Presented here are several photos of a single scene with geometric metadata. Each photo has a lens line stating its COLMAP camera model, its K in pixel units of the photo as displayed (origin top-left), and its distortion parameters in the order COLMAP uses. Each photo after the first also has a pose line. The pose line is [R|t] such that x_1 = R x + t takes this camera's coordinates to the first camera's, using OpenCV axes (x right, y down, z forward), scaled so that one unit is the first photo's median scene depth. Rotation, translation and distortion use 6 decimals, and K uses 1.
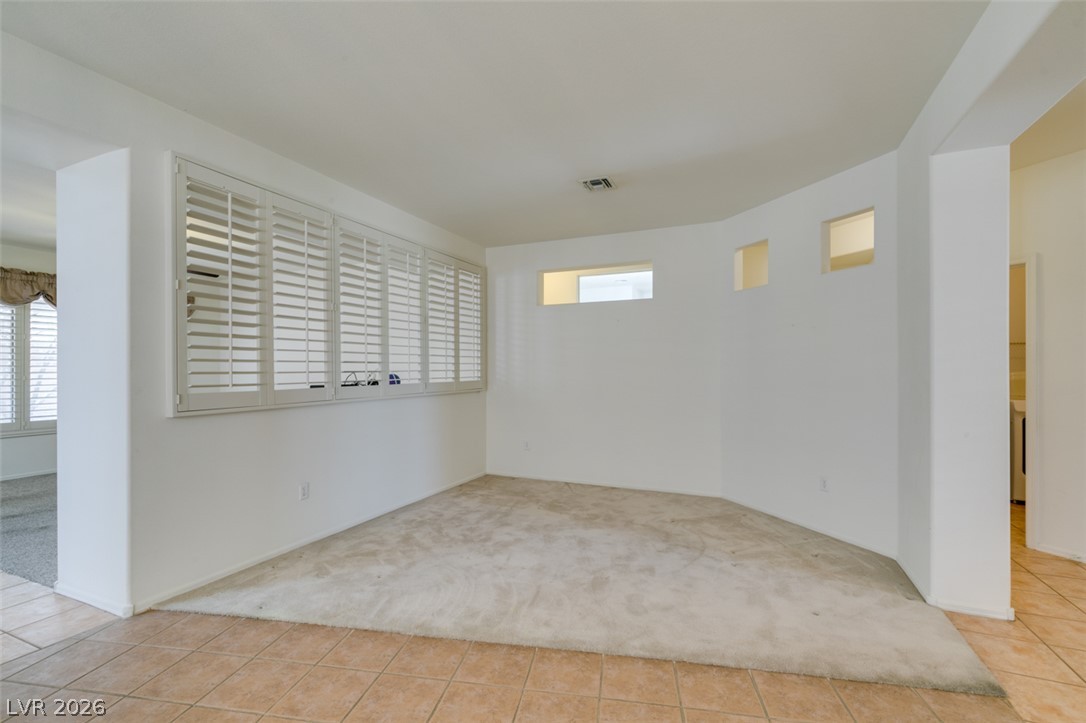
lens RADIAL K [[489.2, 0, 548.6], [0, 489.2, 369.1], [0, 0, 1]] dist [0.001722, -0.000143]
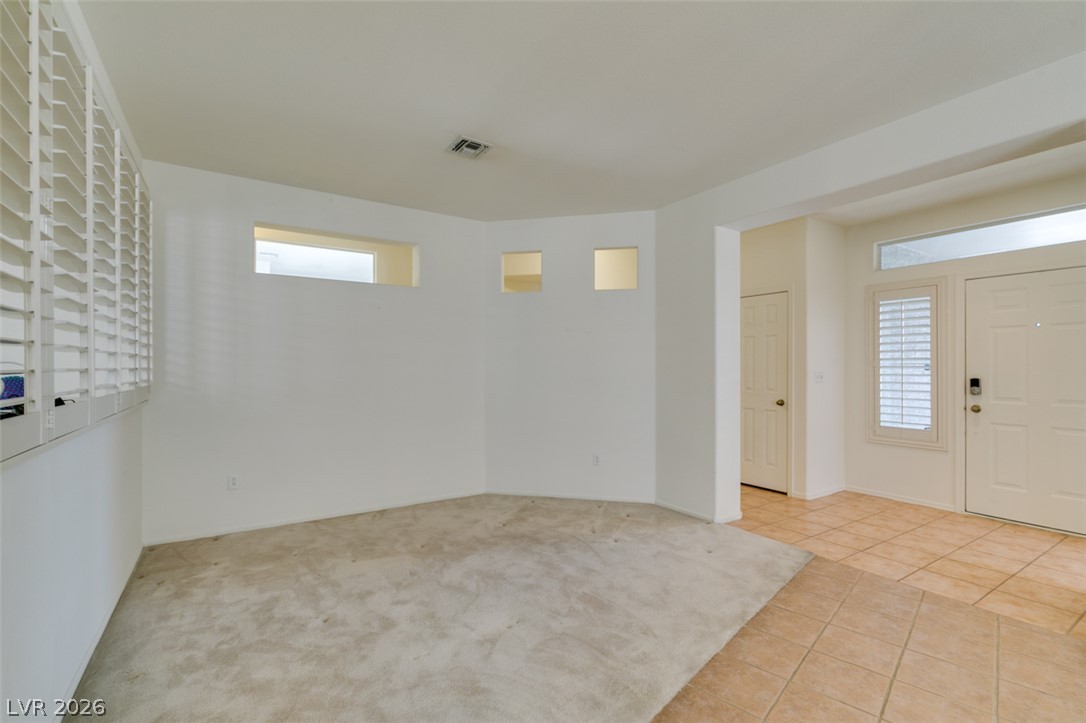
lens RADIAL K [[481.7, 0, 546.6], [0, 481.7, 364.2], [0, 0, 1]] dist [0.002481, -0.000329]
pose [[0.553883, 0.006158, 0.832572, -0.553928], [0.000232, 0.999971, -0.007551, 0.002703], [-0.832595, 0.004375, 0.553865, 0.457157]]
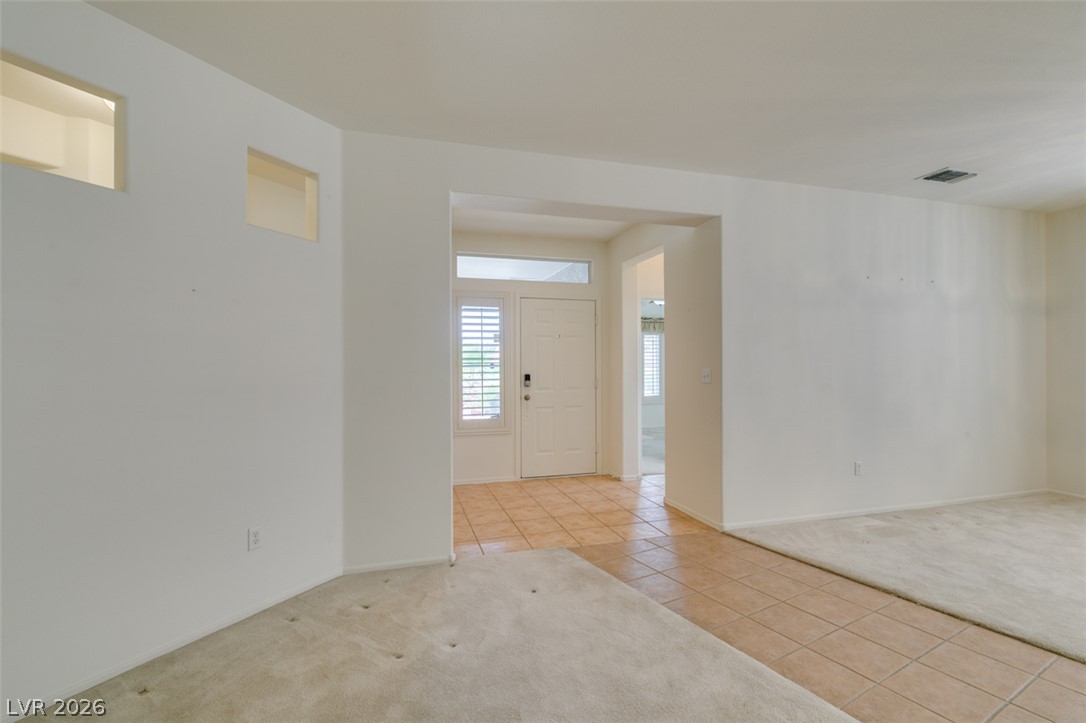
lens RADIAL K [[481.7, 0, 546.6], [0, 481.7, 364.2], [0, 0, 1]] dist [0.002481, -0.000329]
pose [[-0.633252, 0.005141, 0.773929, -0.211123], [0.004324, 0.999986, -0.003104, 0.001682], [-0.773934, 0.001381, -0.633265, 1.169425]]
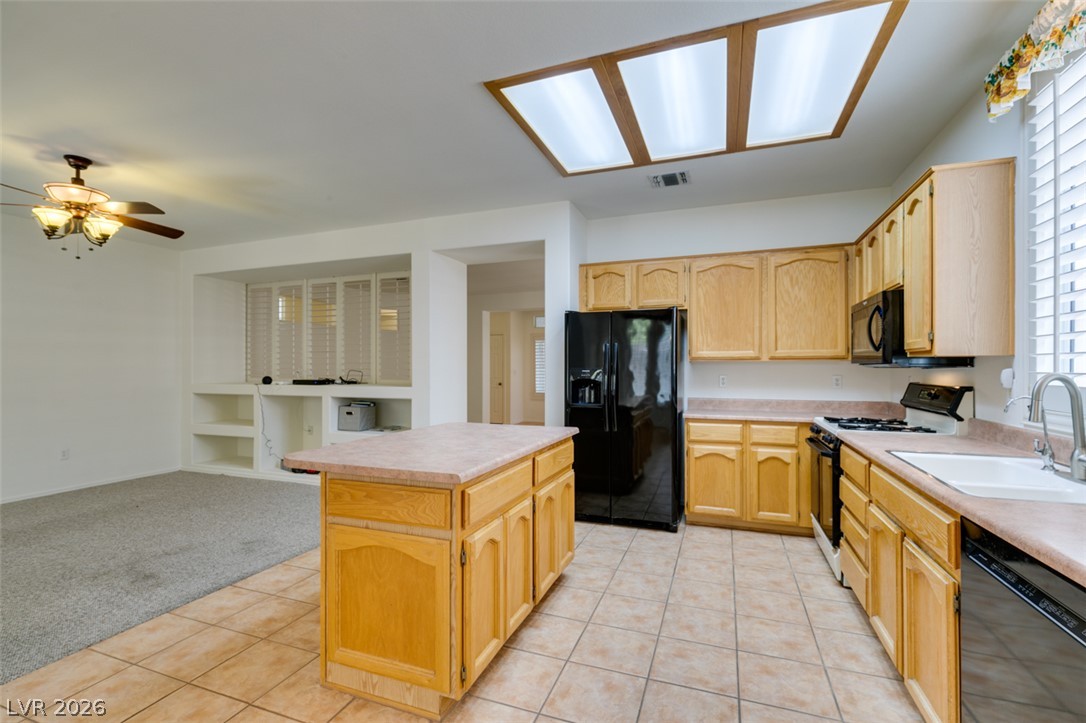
lens RADIAL K [[486.9, 0, 536.2], [0, 486.9, 365.4], [0, 0, 1]] dist [-0.000382, -0.000163]
pose [[-0.040620, 0.007594, 0.999146, -2.085671], [0.001006, 0.999971, -0.007560, 0.005796], [-0.999174, 0.000698, -0.040626, 0.552006]]
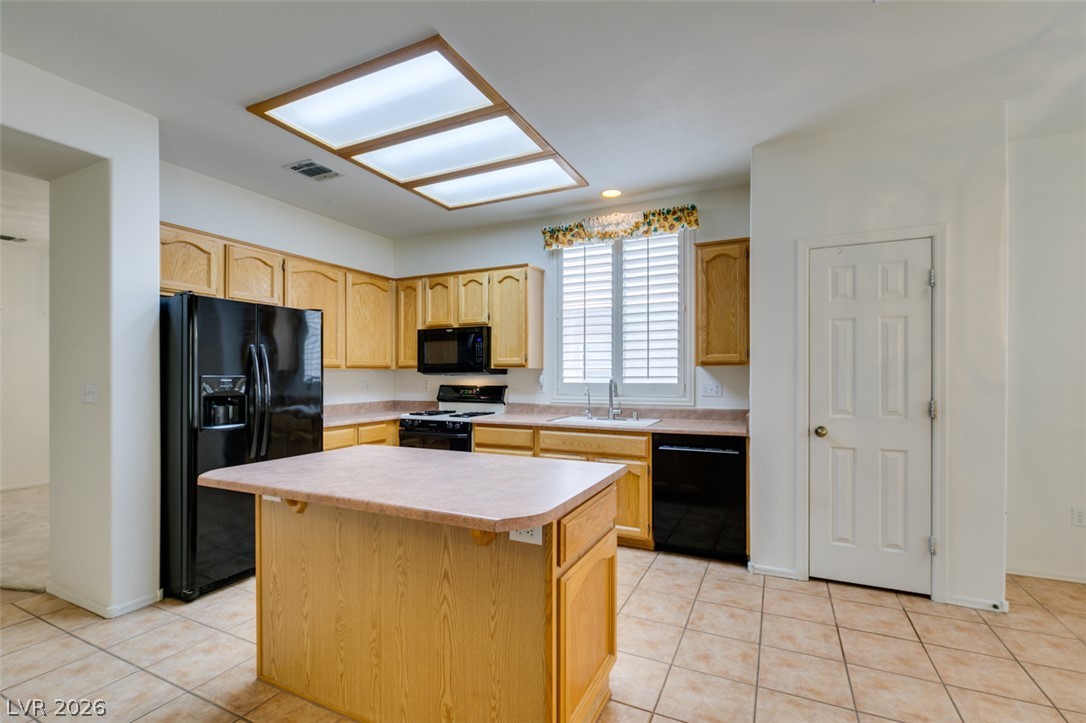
lens RADIAL K [[490.3, 0, 541.6], [0, 490.3, 375.3], [0, 0, 1]] dist [-0.001387, -0.000293]
pose [[-0.999062, 0.004367, 0.043081, -1.556235], [0.004451, 0.999988, 0.001855, 0.003442], [-0.043072, 0.002045, -0.999070, 1.157477]]
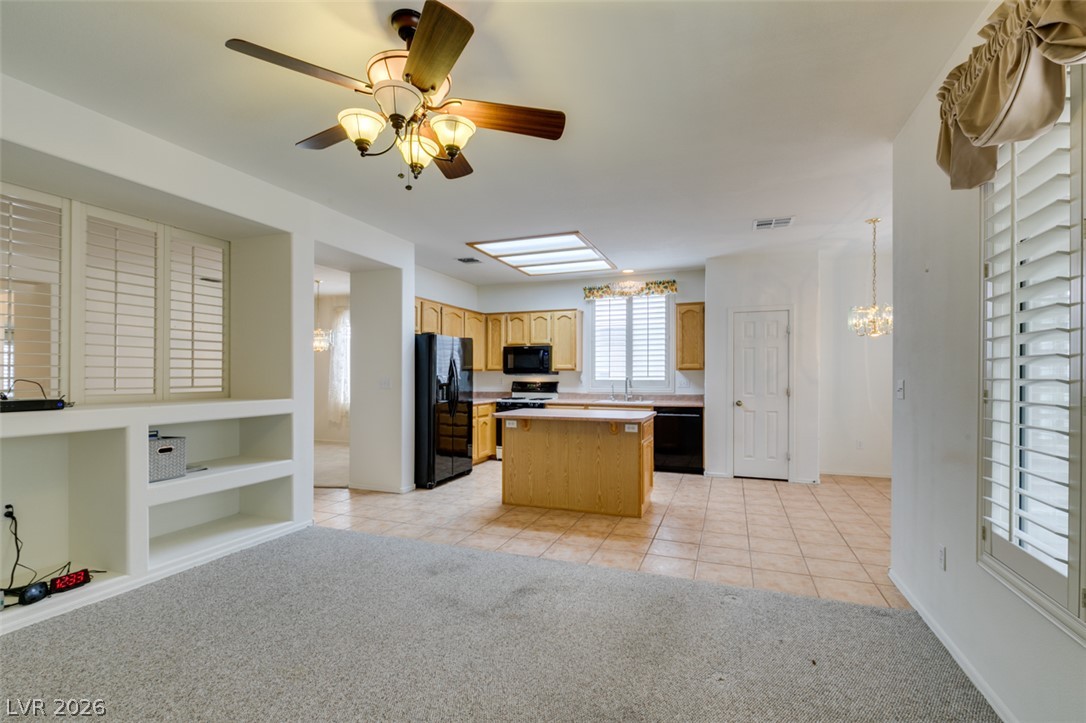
lens RADIAL K [[490.3, 0, 541.6], [0, 490.3, 375.3], [0, 0, 1]] dist [-0.001387, -0.000293]
pose [[-0.999202, 0.002148, -0.039896, -1.260393], [0.002131, 0.999998, 0.000462, 0.004217], [0.039897, 0.000376, -0.999204, 1.931614]]
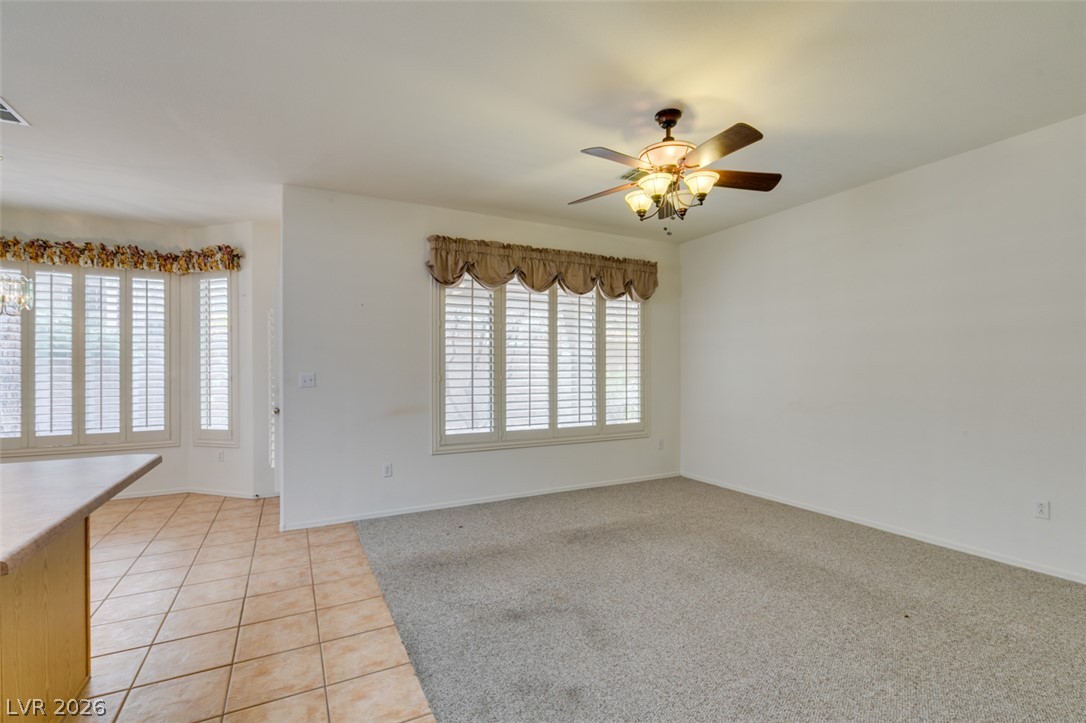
lens RADIAL K [[485.5, 0, 540.9], [0, 485.5, 367.3], [0, 0, 1]] dist [-0.002036, -0.001108]
pose [[0.777125, -0.003789, -0.629334, -0.812522], [0.003764, 0.999992, -0.001373, 0.004183], [0.629335, -0.001302, 0.777133, 0.660985]]
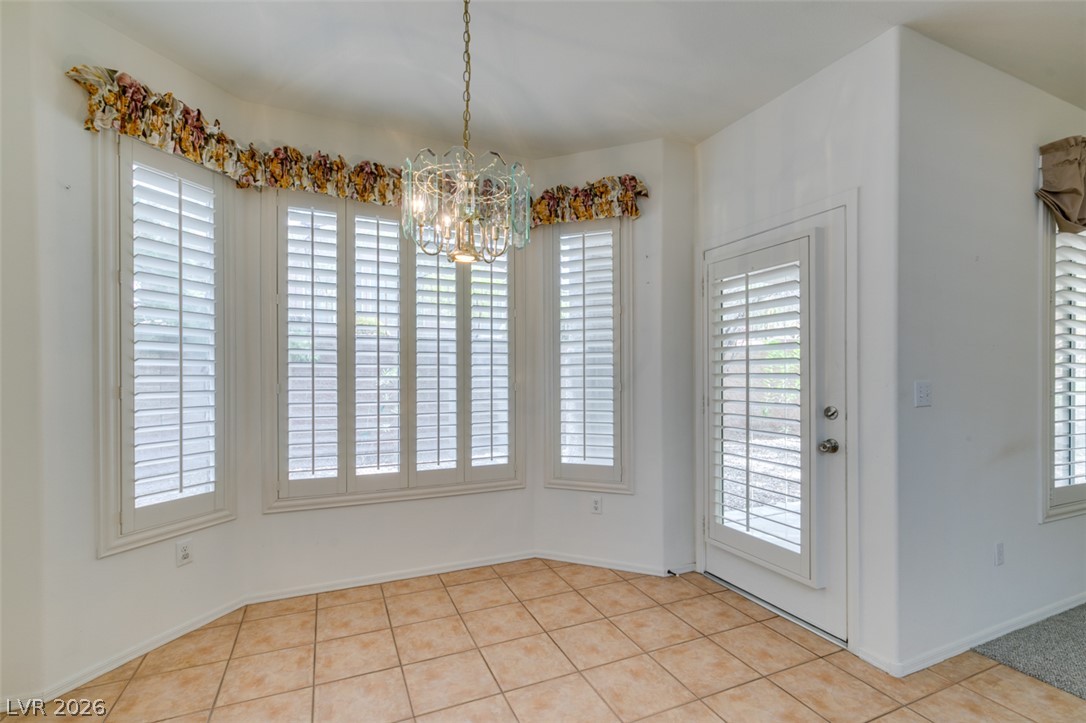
lens RADIAL K [[494.5, 0, 544.1], [0, 494.5, 375.5], [0, 0, 1]] dist [0.001139, -0.000072]
pose [[0.735343, 0.004916, -0.677677, -1.805681], [-0.002811, 0.999987, 0.004204, 0.006325], [0.677689, -0.001186, 0.735348, 0.430811]]
